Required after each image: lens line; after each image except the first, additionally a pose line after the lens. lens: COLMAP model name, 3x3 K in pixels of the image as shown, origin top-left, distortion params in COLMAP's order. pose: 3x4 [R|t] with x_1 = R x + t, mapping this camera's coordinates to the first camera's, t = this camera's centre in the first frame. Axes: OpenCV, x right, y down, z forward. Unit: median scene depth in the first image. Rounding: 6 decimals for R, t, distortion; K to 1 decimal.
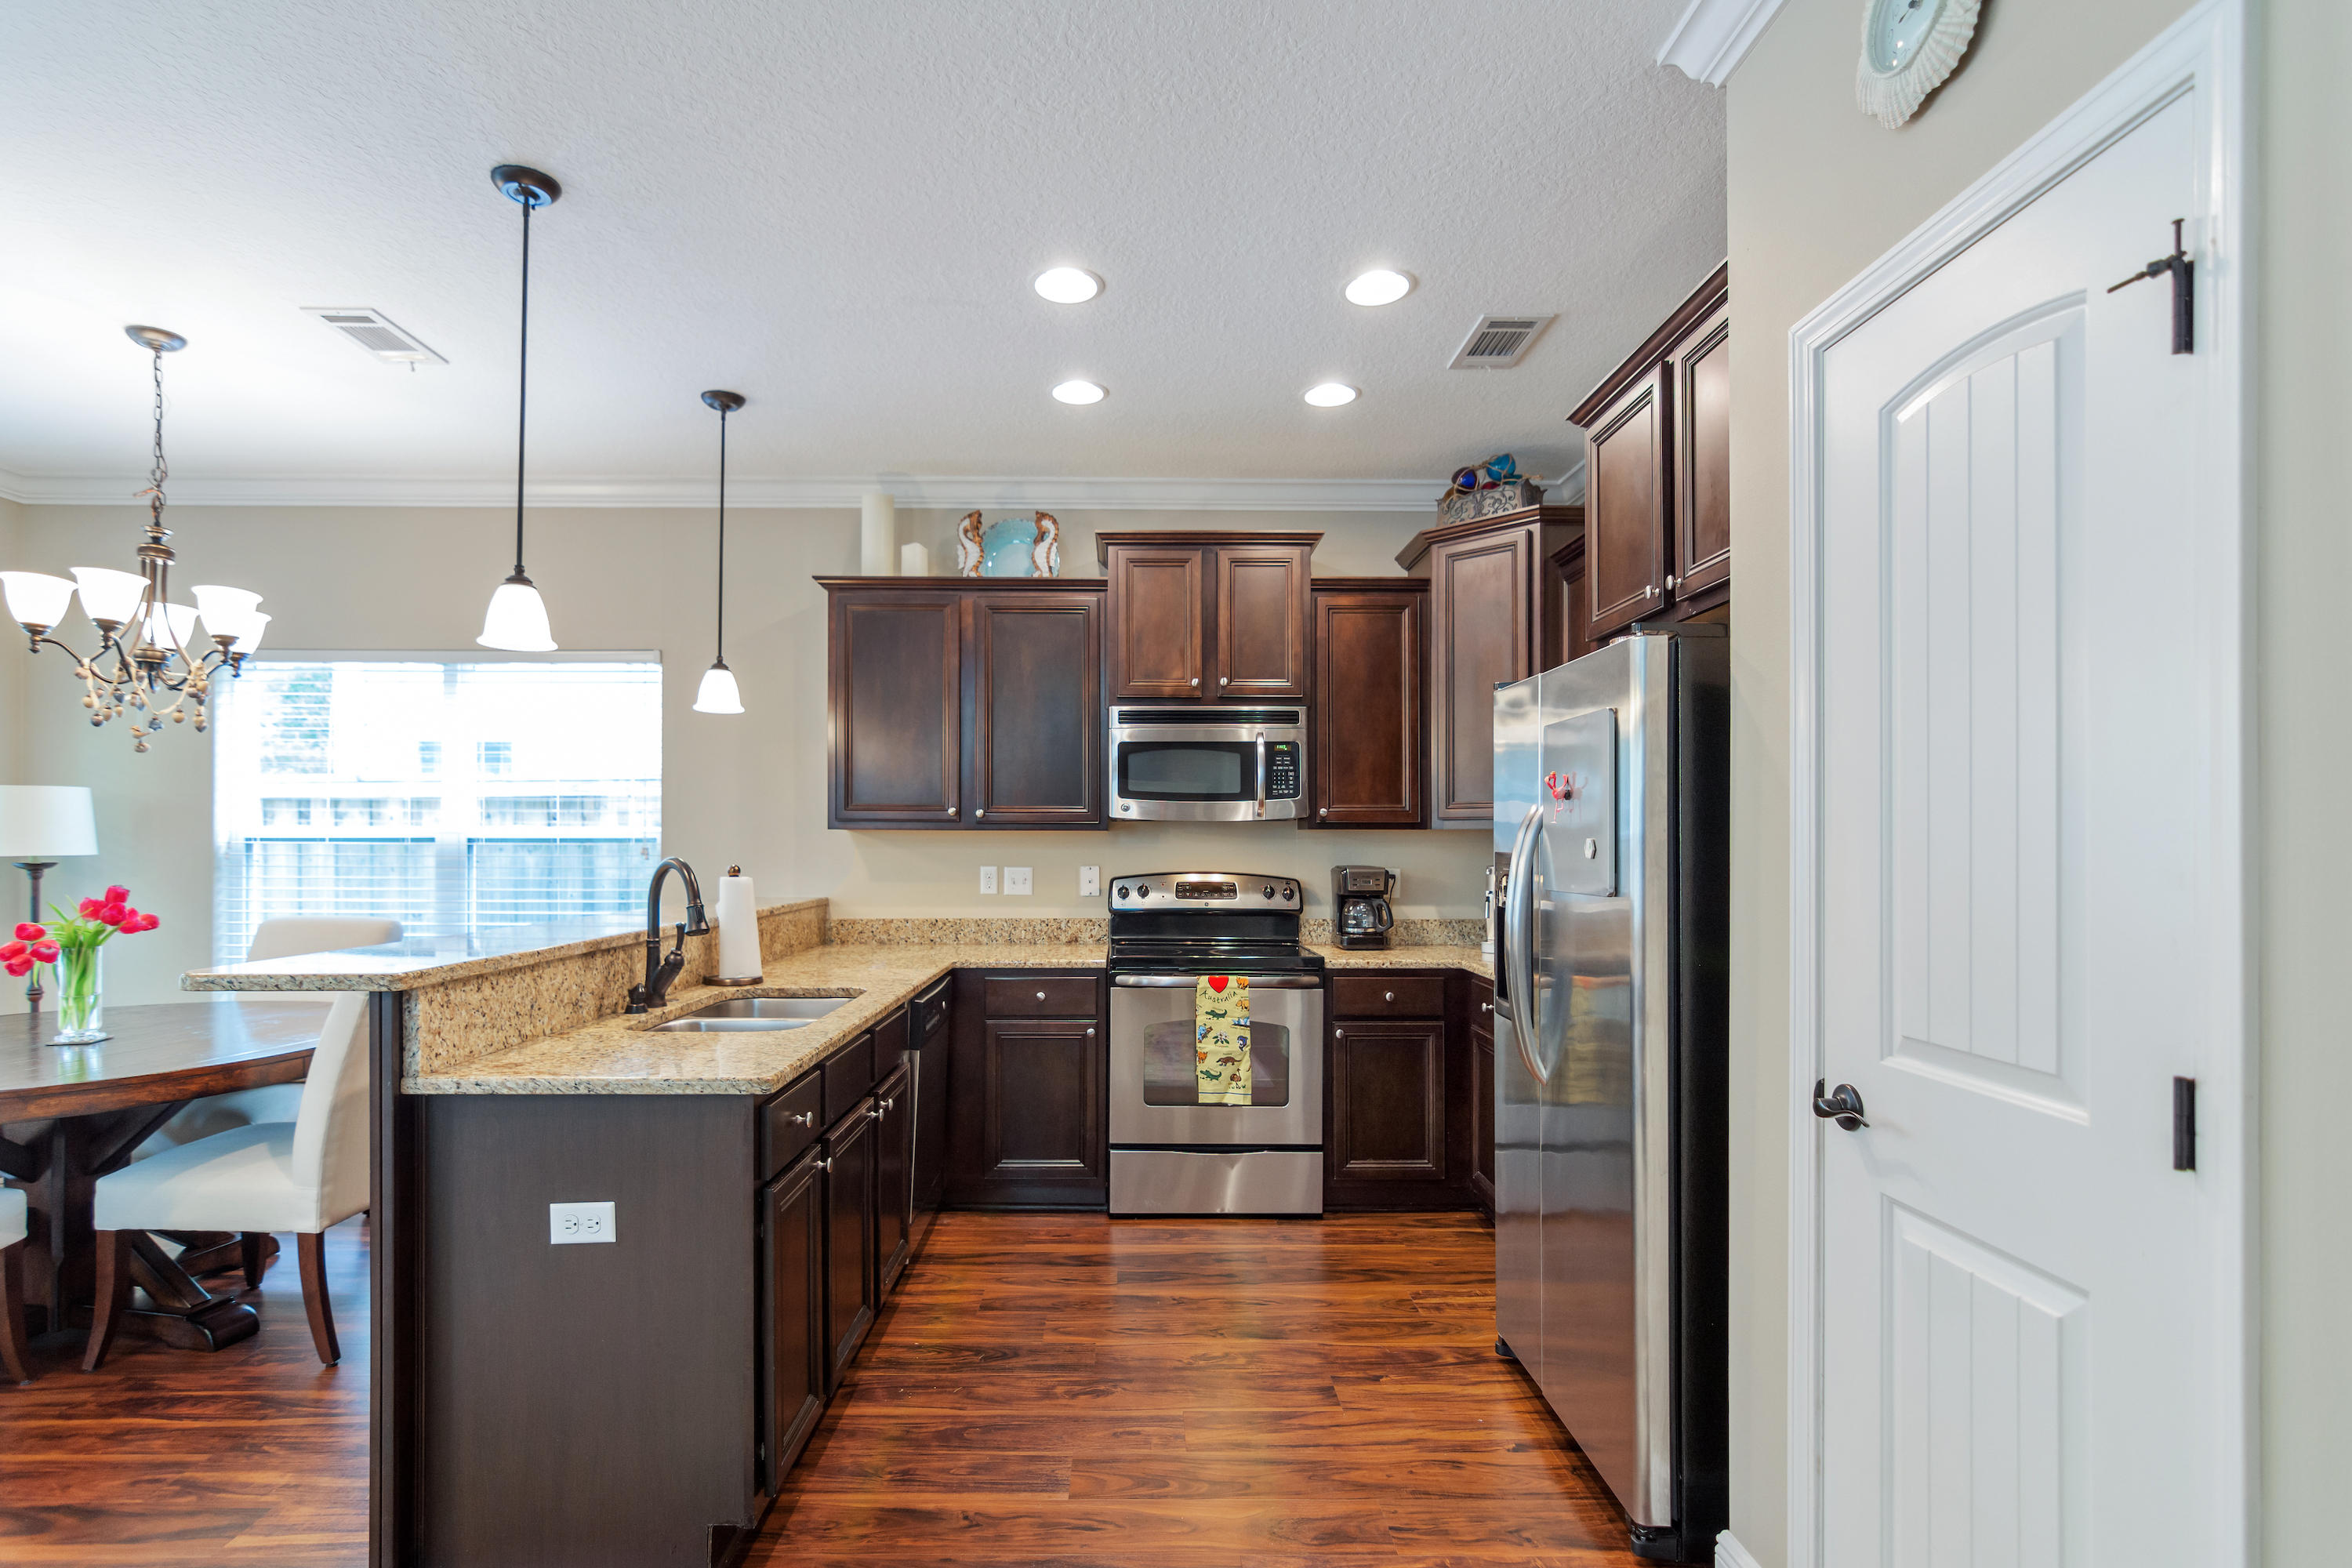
lens RADIAL K [[1142.7, 0, 1155.7], [0, 1142.7, 842.2], [0, 0, 1]] dist [-0.001414, 0.002897]
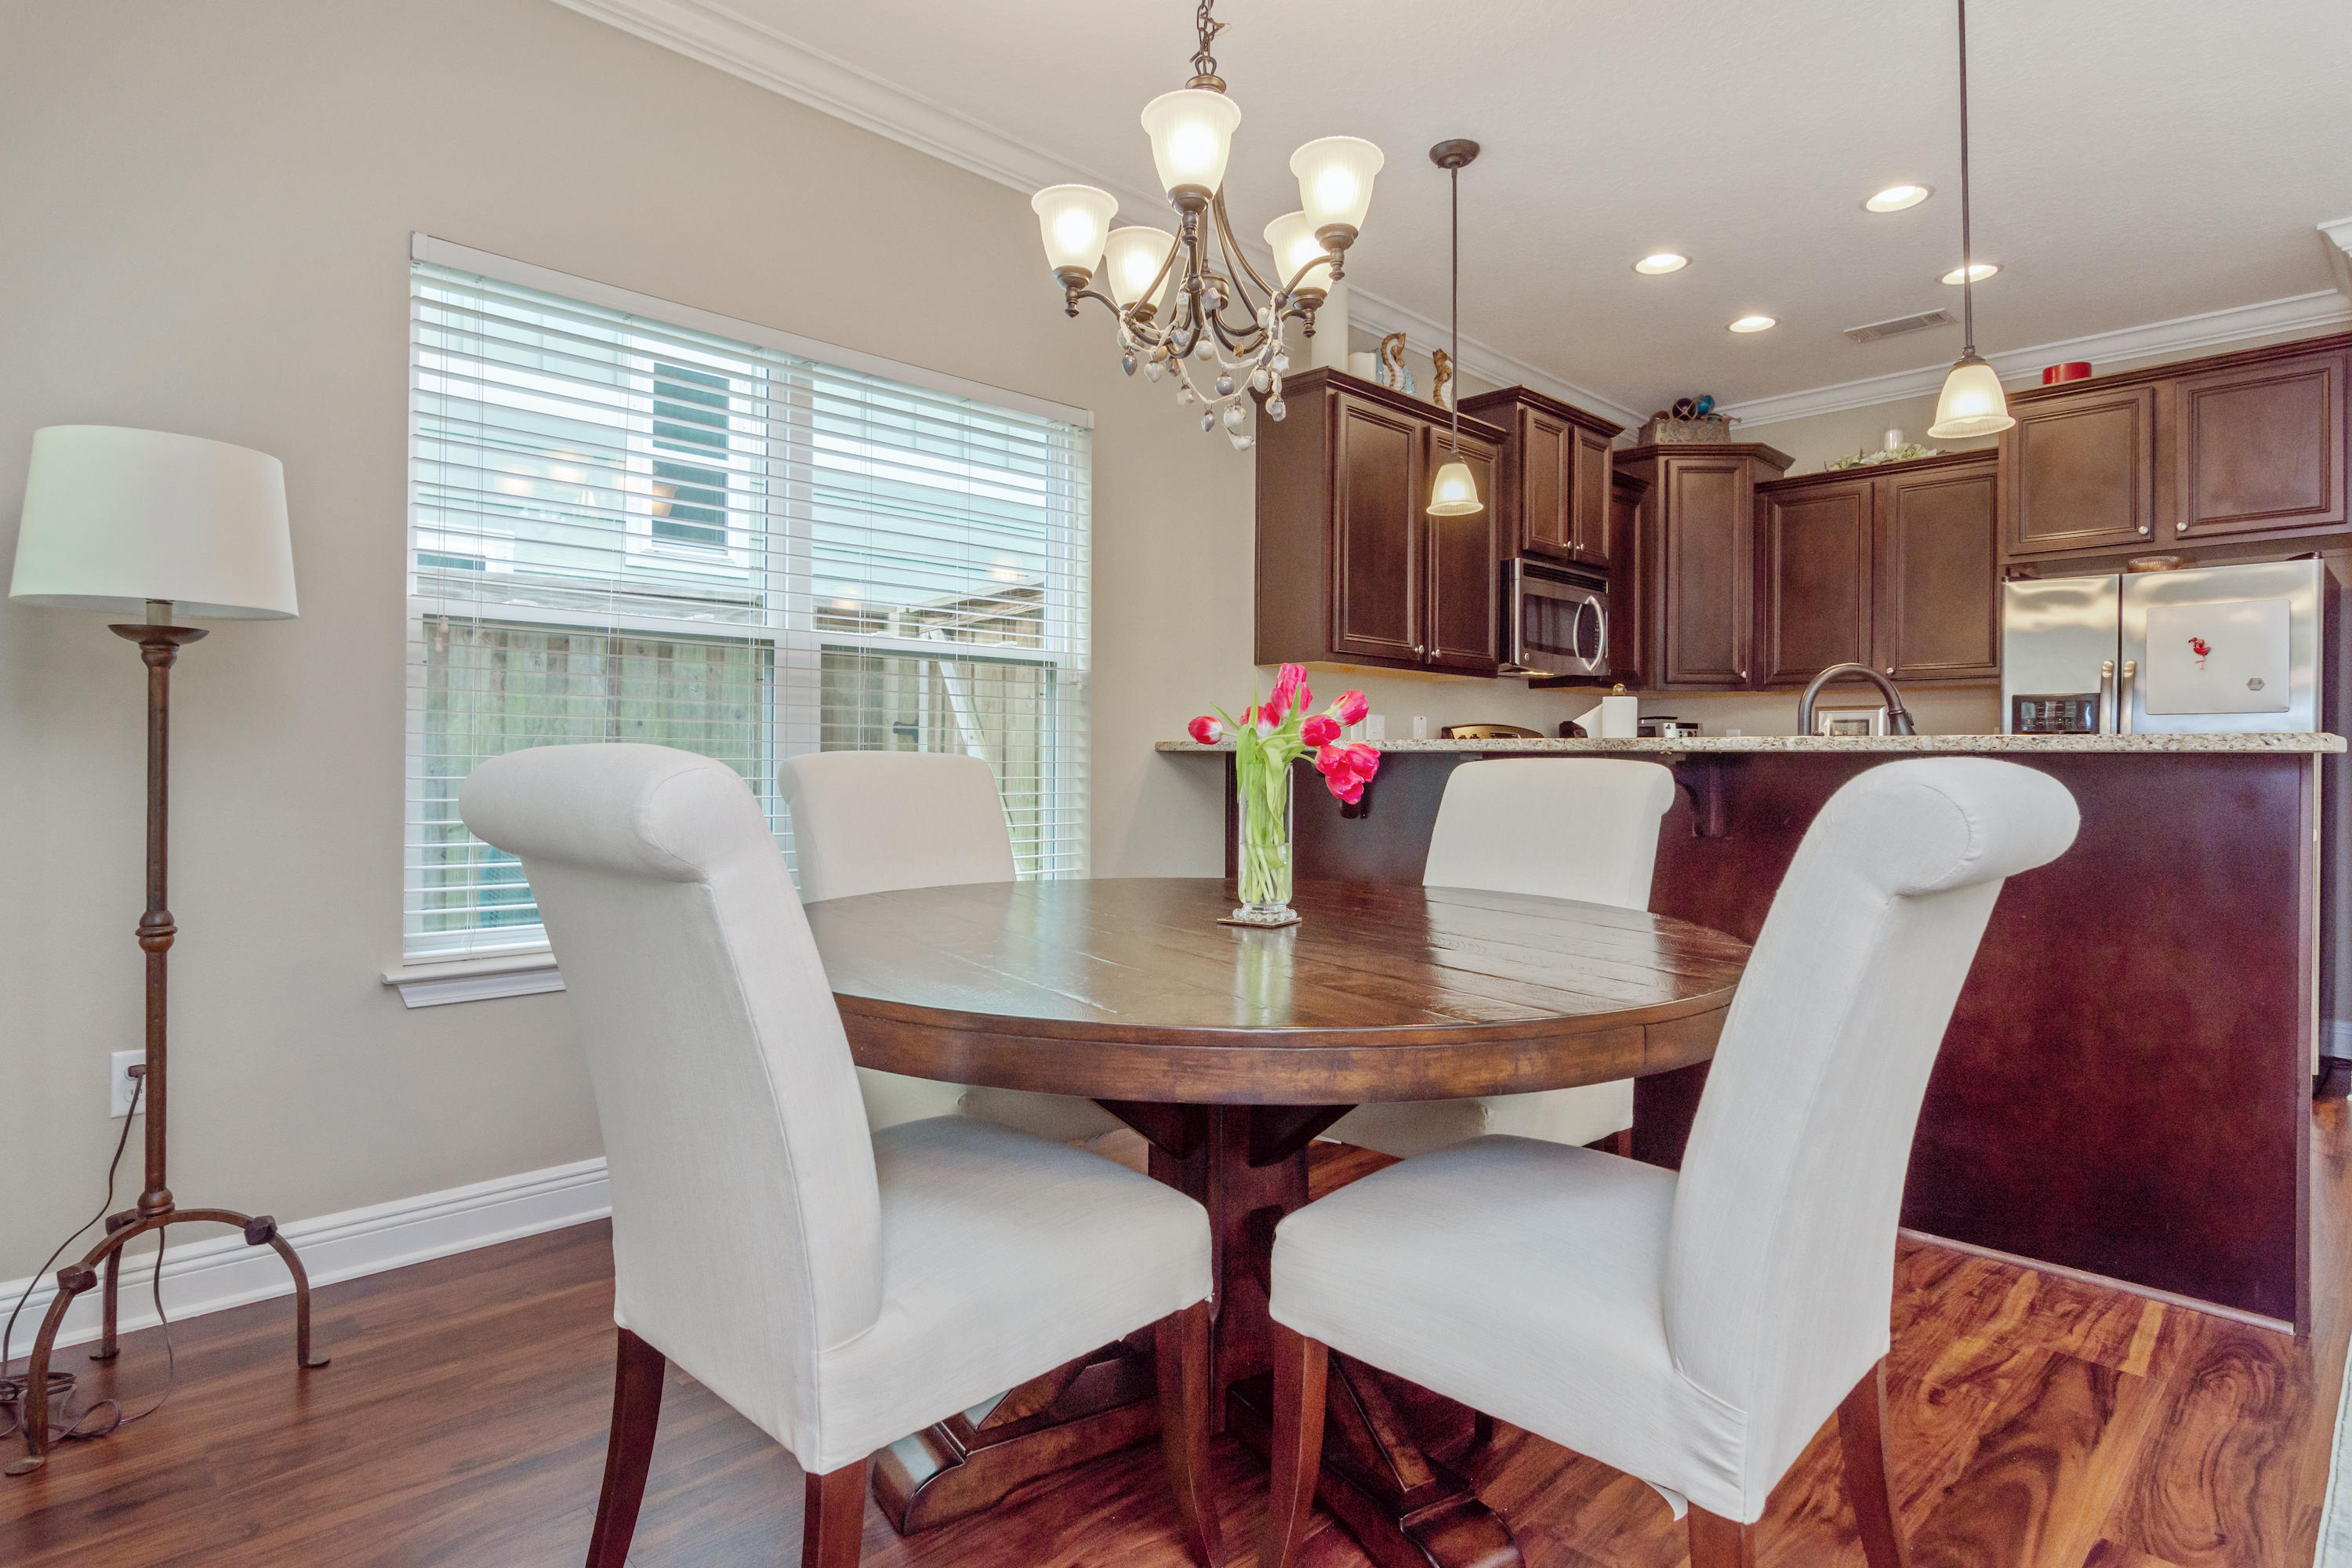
lens RADIAL K [[1226.1, 0, 1188.2], [0, 1226.1, 749.0], [0, 0, 1]] dist [0.002936, 0.000179]
pose [[0.729320, 0.010403, 0.684093, -1.075539], [-0.008263, 0.999945, -0.006397, 0.067183], [-0.684122, -0.000987, 0.729367, 0.423973]]
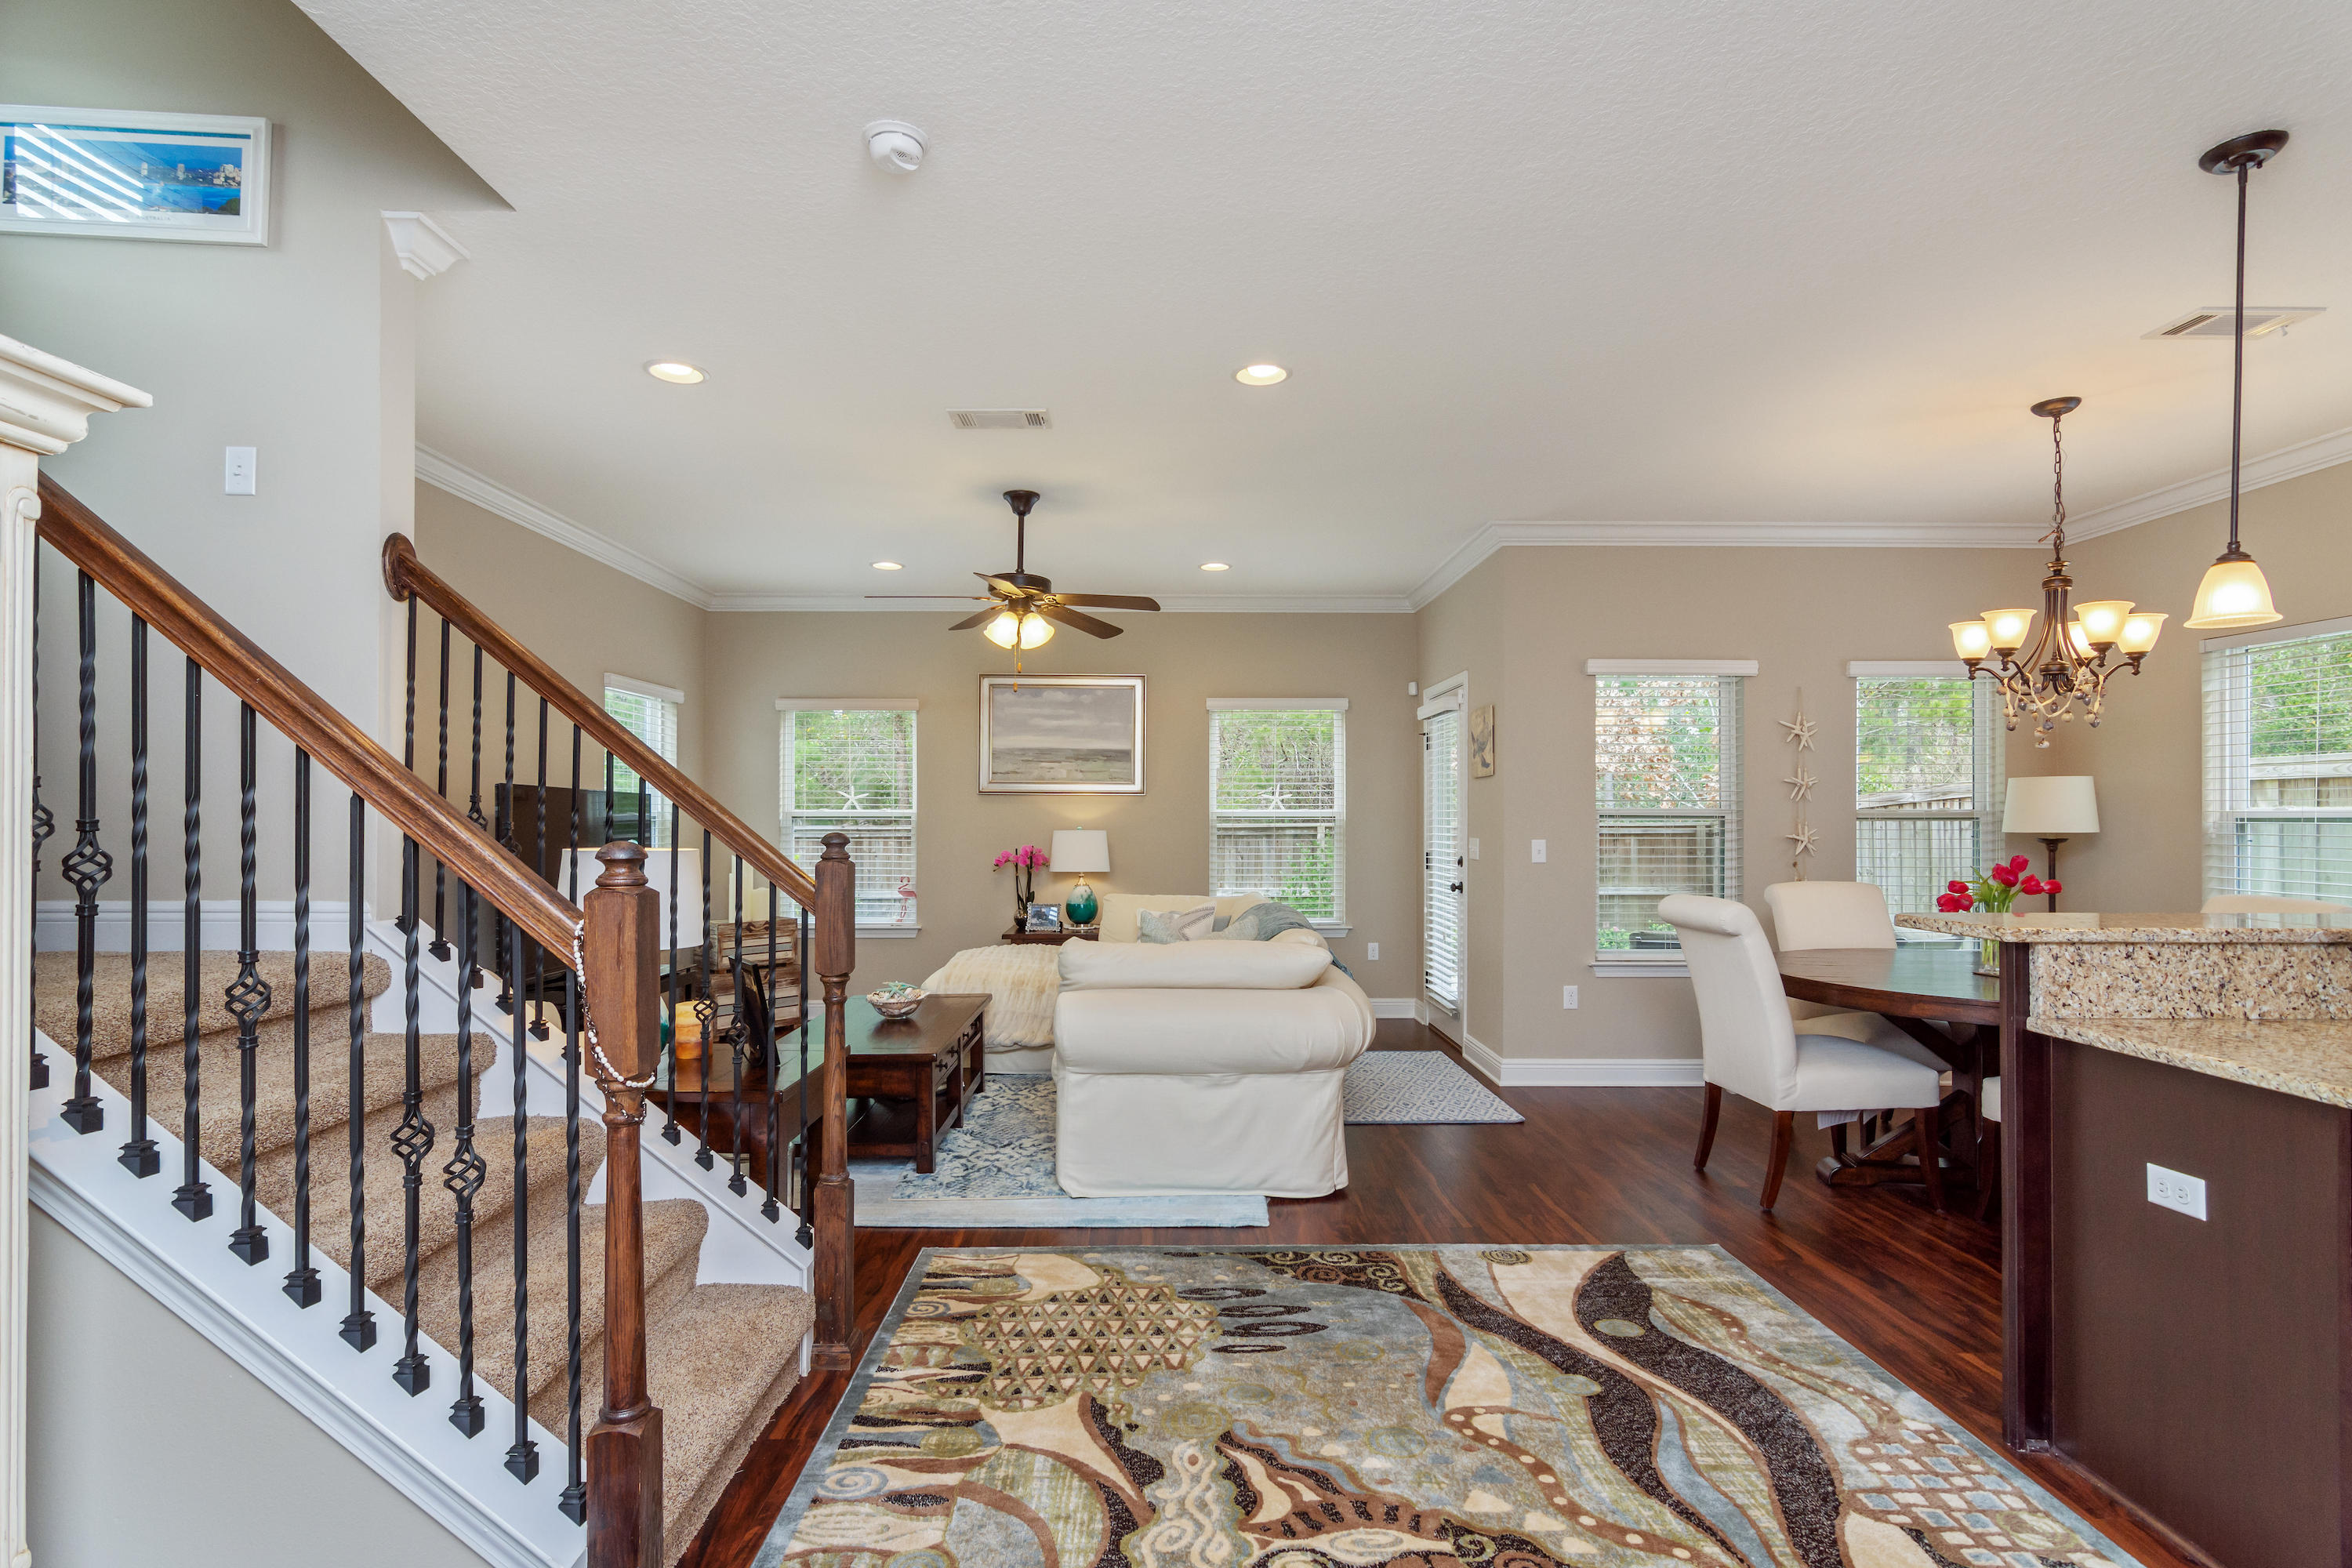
lens RADIAL K [[1142.7, 0, 1159.5], [0, 1142.7, 802.7], [0, 0, 1]] dist [-0.001414, 0.002897]
pose [[-0.013245, -0.014919, -0.999801, 0.271903], [-0.002877, 0.999885, -0.014882, 0.000897], [0.999908, 0.002680, -0.013287, 0.048438]]
